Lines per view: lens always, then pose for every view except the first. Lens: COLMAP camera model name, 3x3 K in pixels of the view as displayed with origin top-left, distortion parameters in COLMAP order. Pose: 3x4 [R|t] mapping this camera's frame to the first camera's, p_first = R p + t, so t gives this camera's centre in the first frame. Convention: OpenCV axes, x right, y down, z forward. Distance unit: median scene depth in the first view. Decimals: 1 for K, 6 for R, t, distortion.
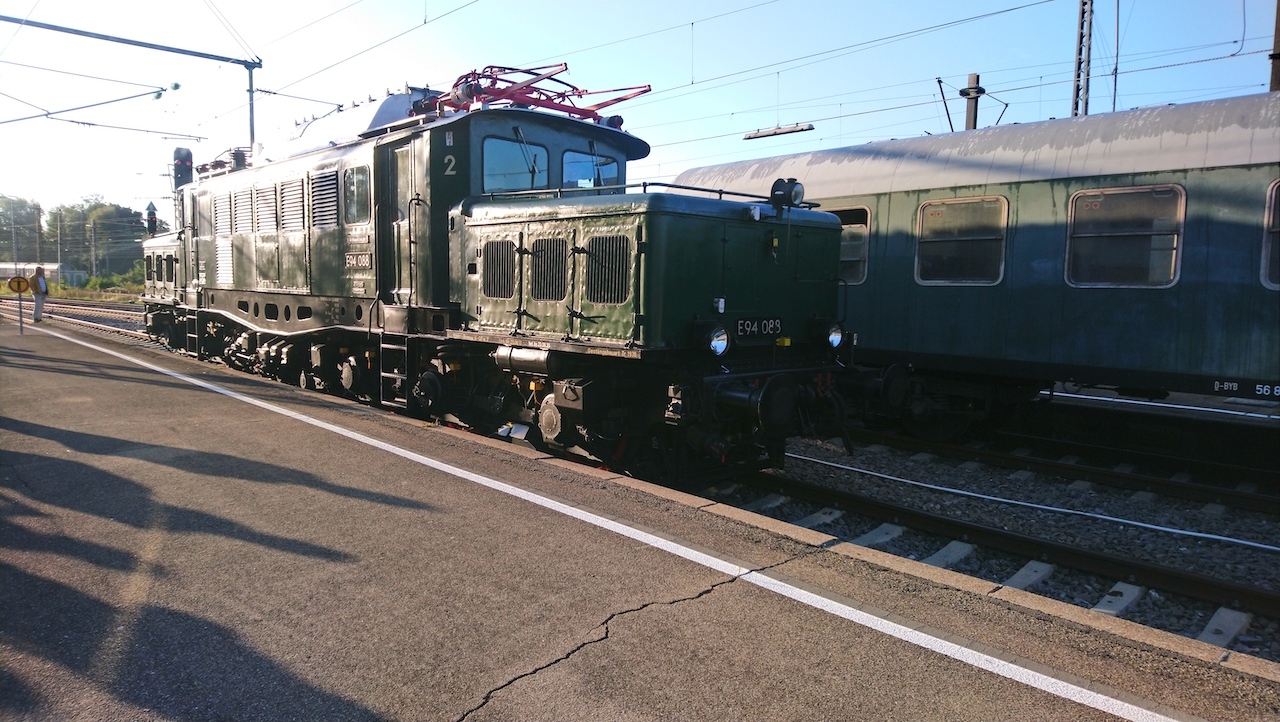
lens RADIAL K [[797.7, 0, 642.4], [0, 797.7, 358.1], [0, 0, 1]] dist [0.003163, -0.001517]
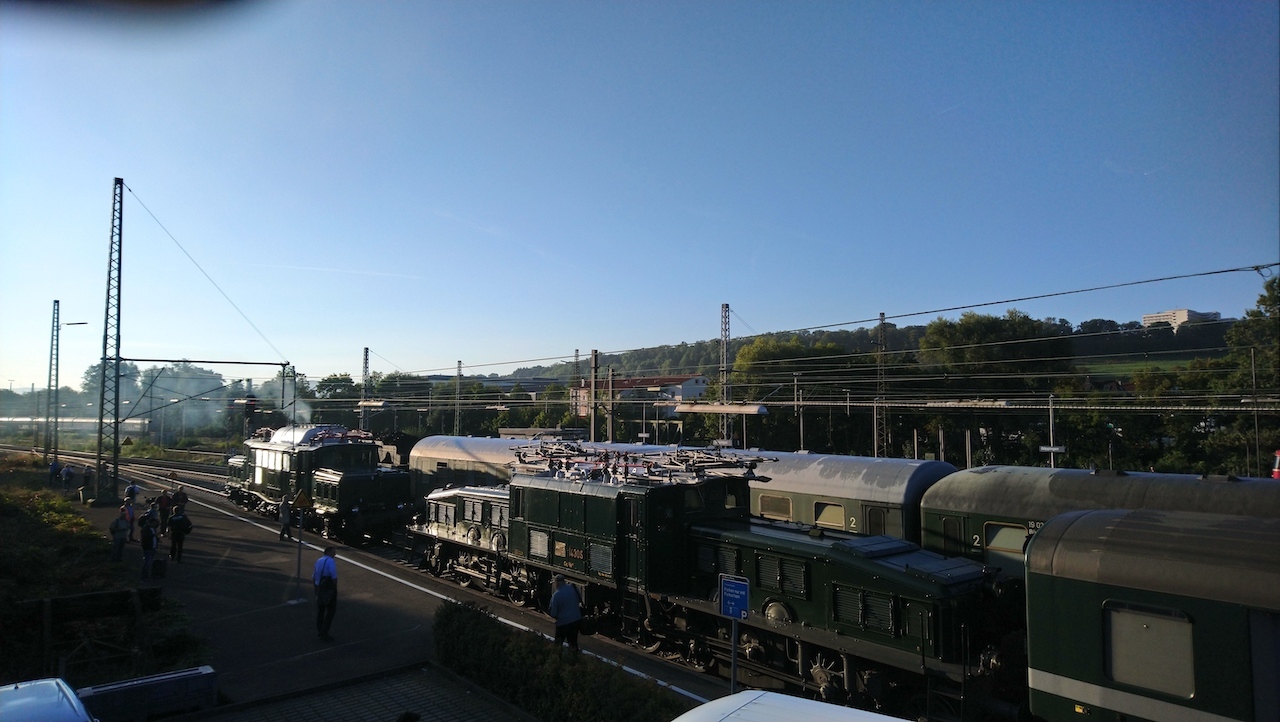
lens RADIAL K [[797.7, 0, 628.5], [0, 797.7, 363.9], [0, 0, 1]] dist [0.003163, -0.001517]
pose [[0.996118, -0.021966, -0.085240, 0.933275], [0.007789, 0.986561, -0.163206, -0.038651], [0.087679, 0.161909, 0.982903, -1.554123]]
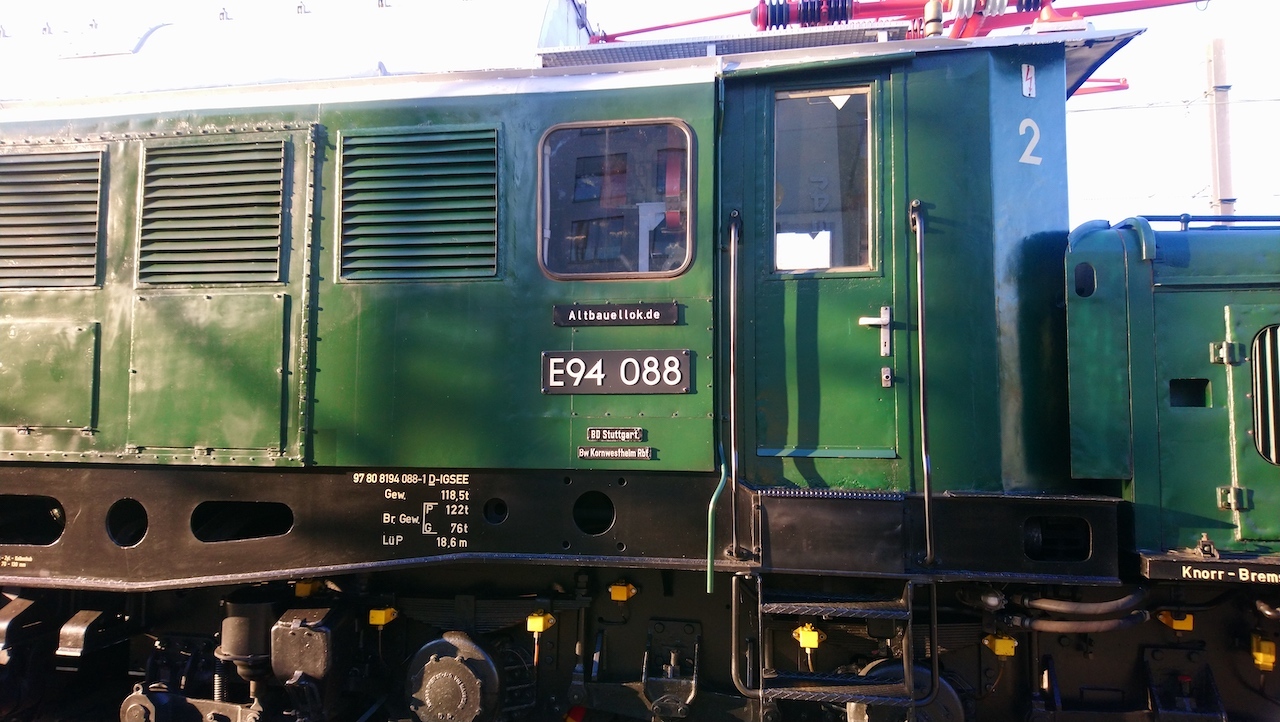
lens RADIAL K [[797.7, 0, 639.7], [0, 797.7, 360.6], [0, 0, 1]] dist [0.003163, -0.001517]
pose [[0.807969, 0.026887, 0.588611, -0.418021], [0.065346, 0.988707, -0.134862, -0.057098], [-0.585590, 0.147428, 0.797088, 0.524166]]
